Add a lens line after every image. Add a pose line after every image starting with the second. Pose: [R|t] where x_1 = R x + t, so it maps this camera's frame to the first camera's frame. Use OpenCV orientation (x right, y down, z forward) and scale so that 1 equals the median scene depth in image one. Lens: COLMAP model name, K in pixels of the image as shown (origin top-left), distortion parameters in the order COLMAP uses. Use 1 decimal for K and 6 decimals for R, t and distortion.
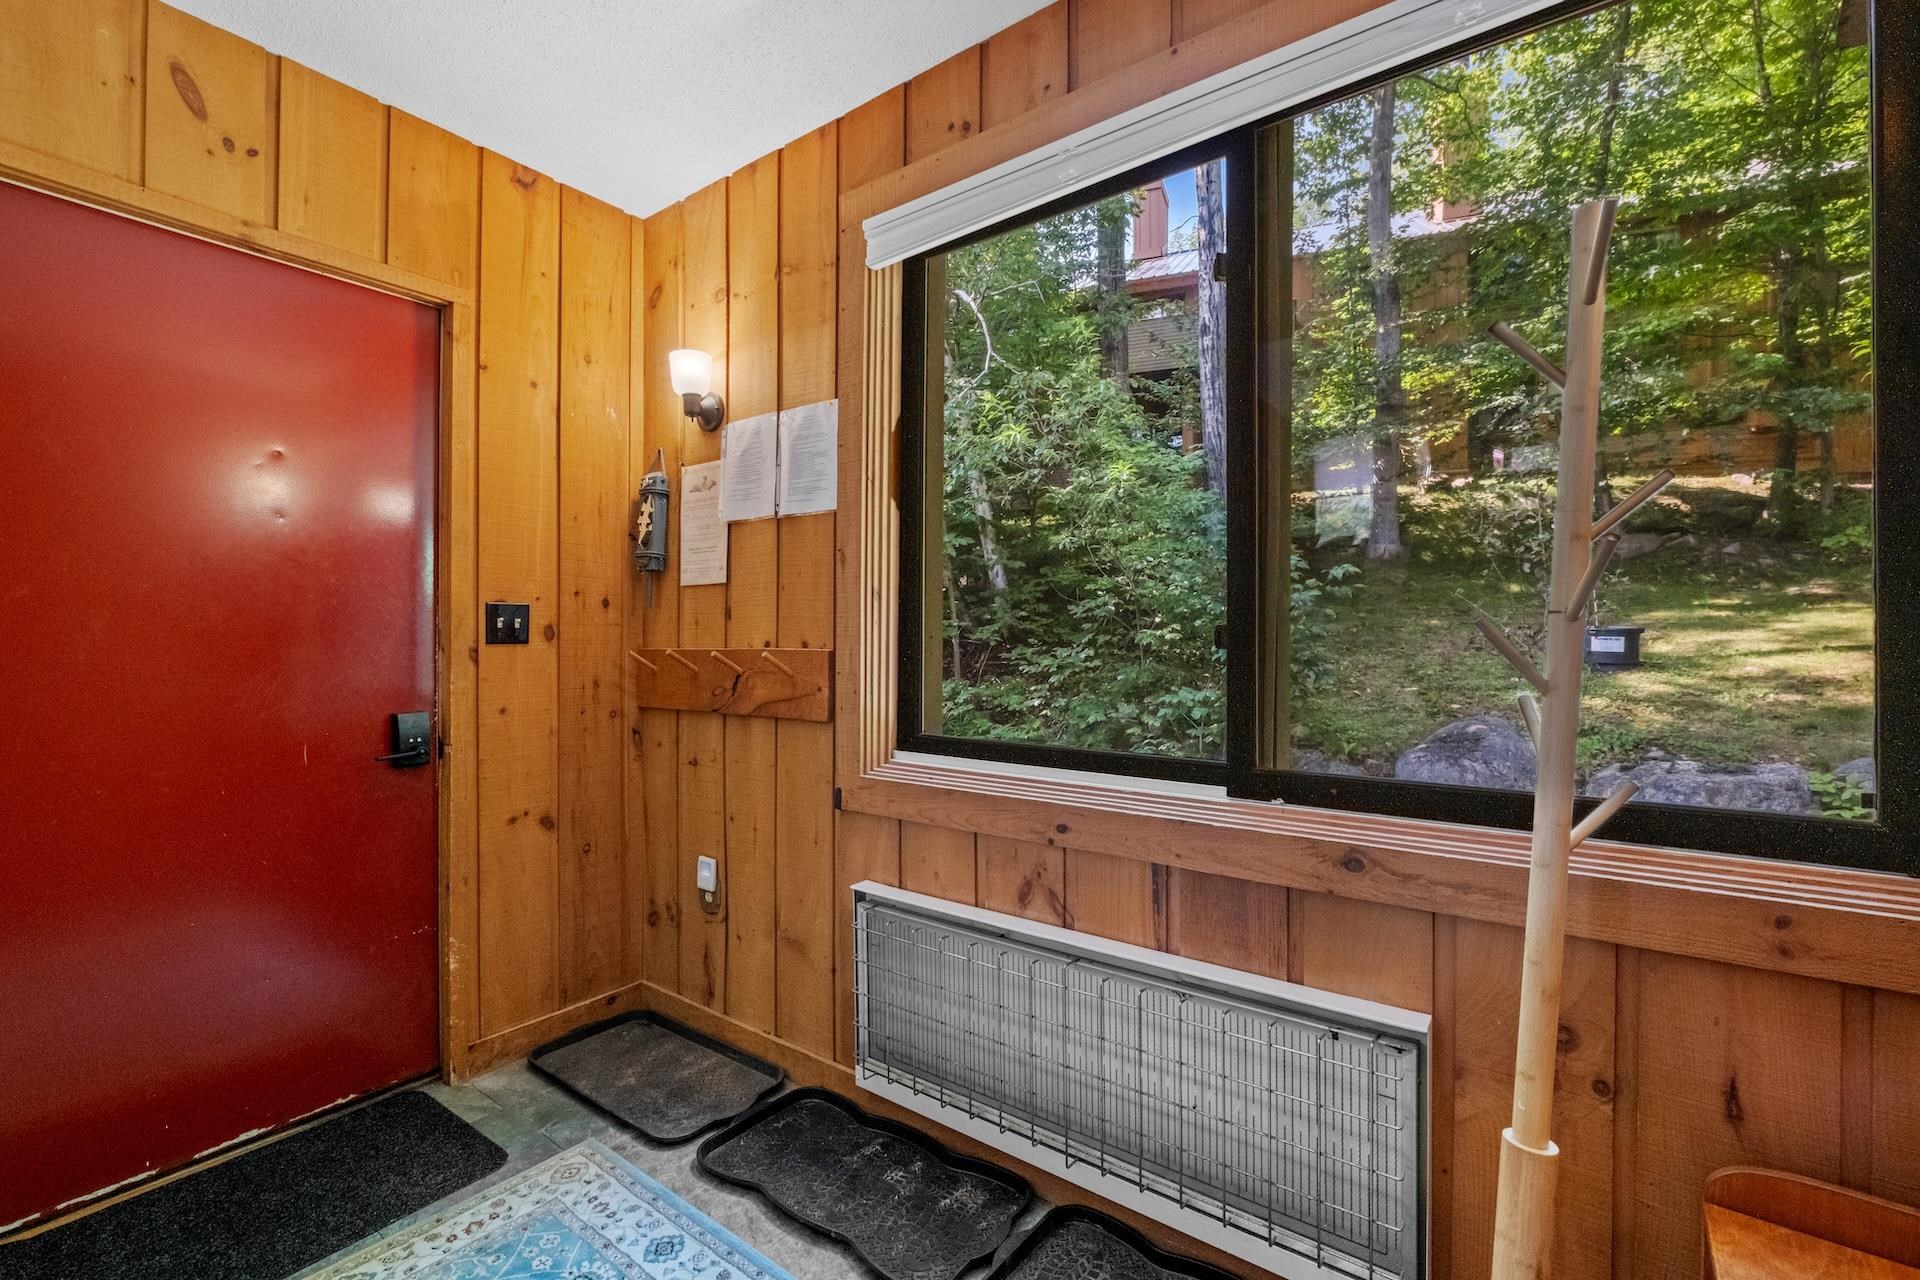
lens RADIAL K [[836.7, 0, 955.5], [0, 836.7, 642.6], [0, 0, 1]] dist [-0.001610, -0.000469]
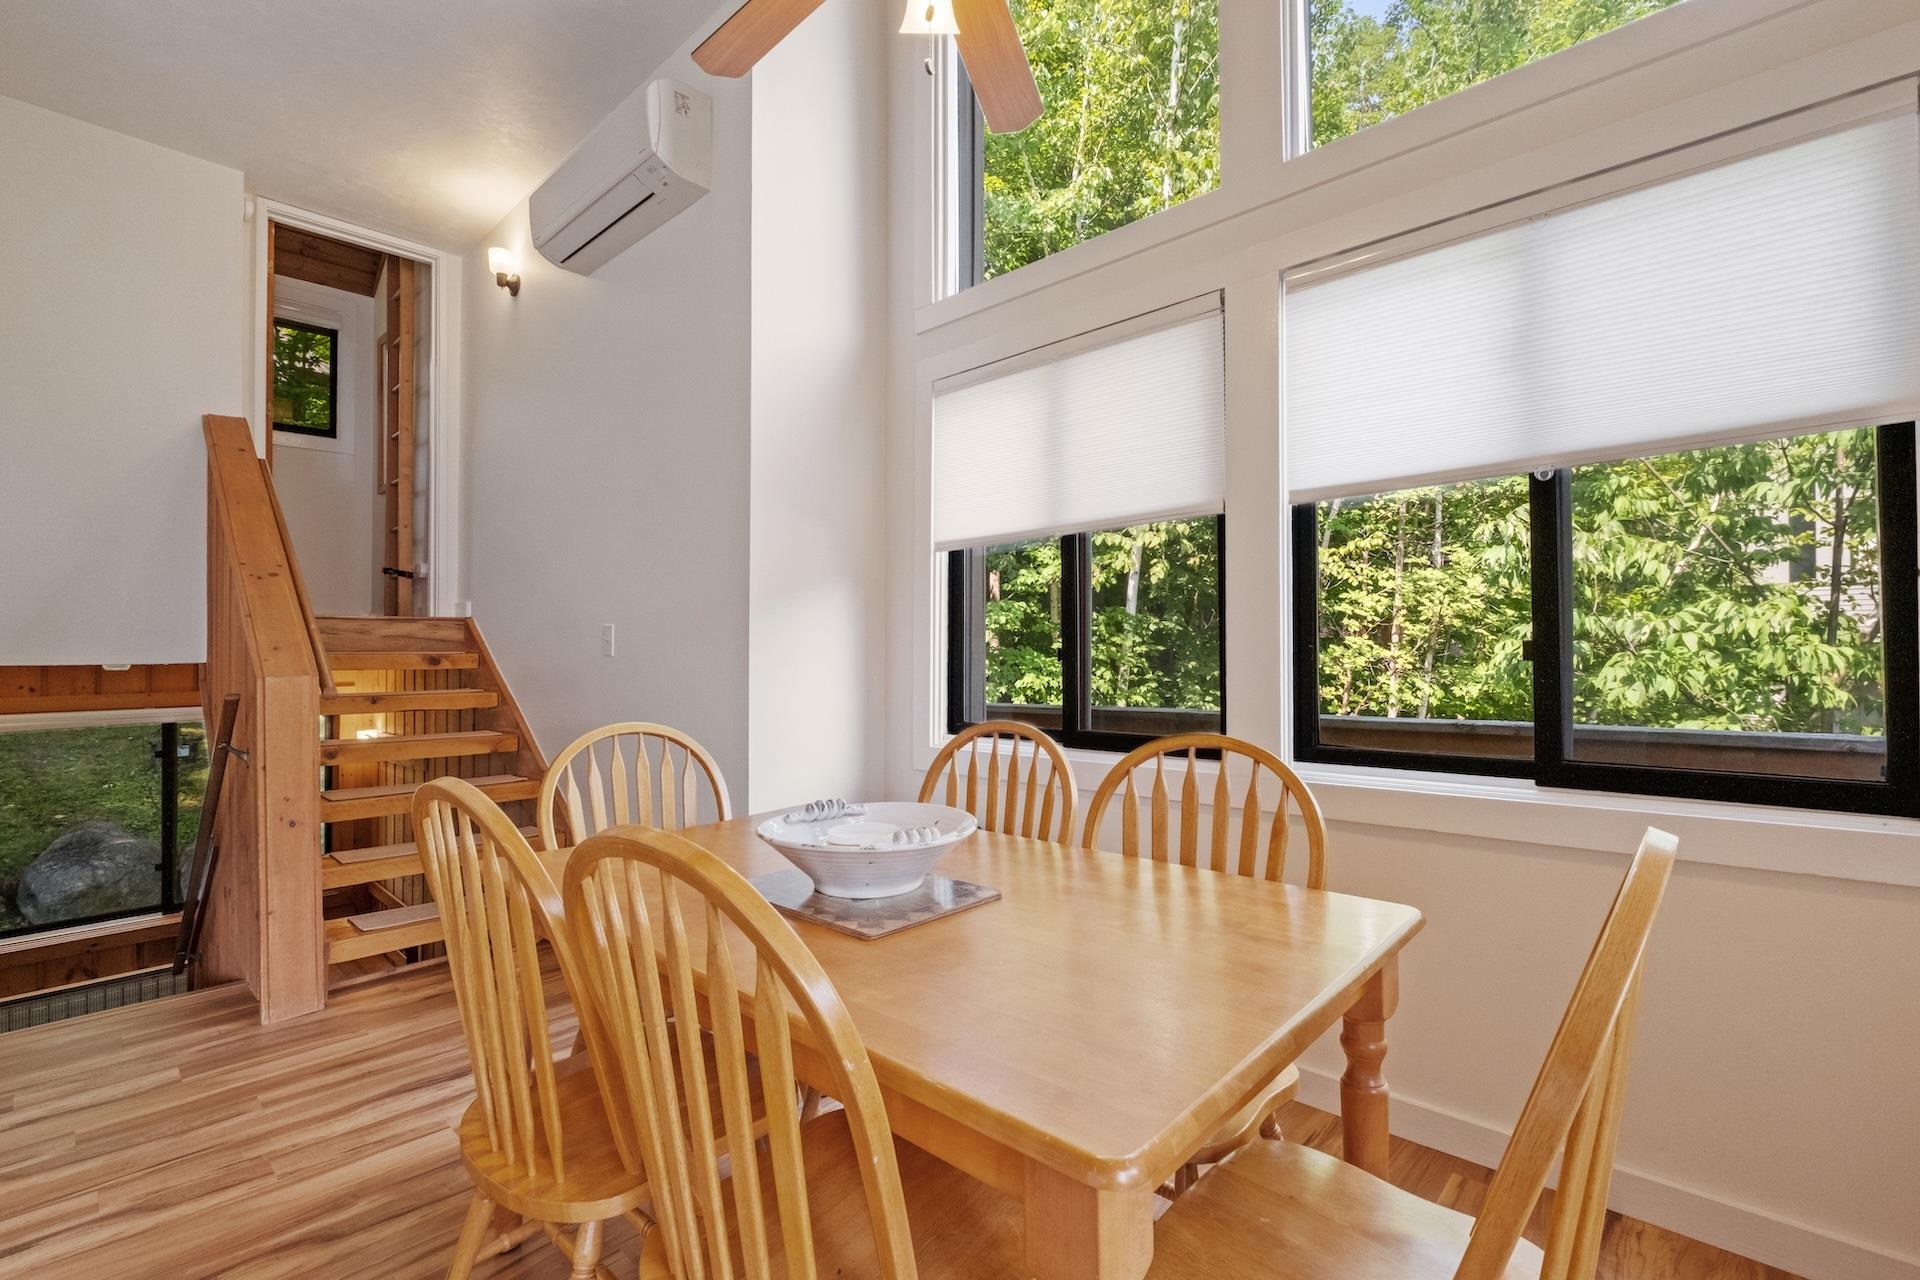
lens RADIAL K [[836.7, 0, 955.5], [0, 836.7, 642.6], [0, 0, 1]] dist [-0.001610, -0.000469]
pose [[0.096968, 0.009186, 0.995245, -2.278439], [0.000293, 0.999957, -0.009258, -0.737603], [-0.995287, 0.001190, 0.096961, -2.090531]]
